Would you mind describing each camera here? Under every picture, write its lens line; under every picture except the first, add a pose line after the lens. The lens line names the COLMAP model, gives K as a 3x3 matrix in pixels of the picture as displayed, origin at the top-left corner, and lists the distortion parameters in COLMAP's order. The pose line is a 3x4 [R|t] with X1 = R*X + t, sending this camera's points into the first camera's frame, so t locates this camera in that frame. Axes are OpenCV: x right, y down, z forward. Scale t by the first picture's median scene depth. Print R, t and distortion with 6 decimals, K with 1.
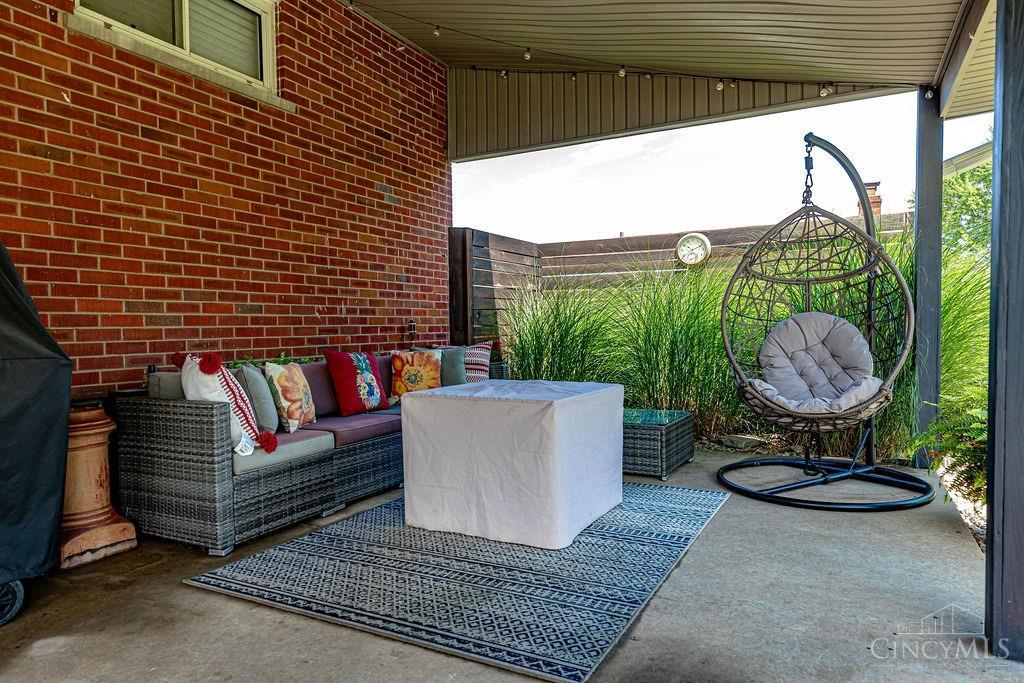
lens RADIAL K [[637.0, 0, 512.0], [0, 637.0, 341.5], [0, 0, 1]] dist [0.002864, 0.000796]
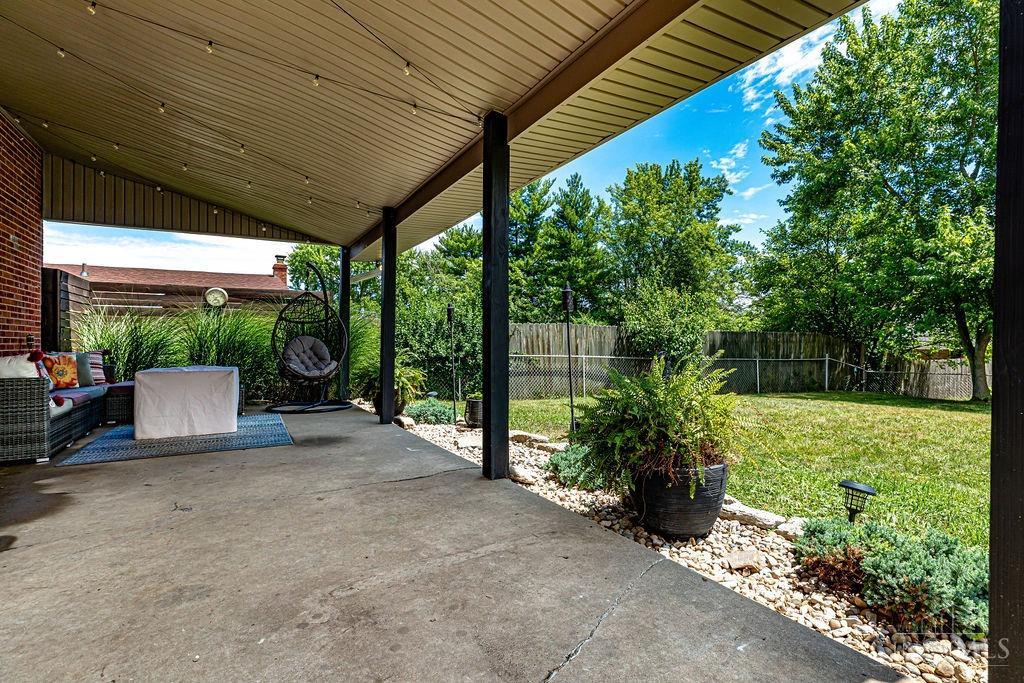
lens RADIAL K [[482.3, 0, 511.2], [0, 482.3, 329.3], [0, 0, 1]] dist [0.000668, 0.000030]
pose [[0.539623, 0.036792, 0.841102, -0.628477], [0.013256, 0.998550, -0.052184, 0.033104], [-0.841802, 0.039309, 0.538353, -0.603914]]
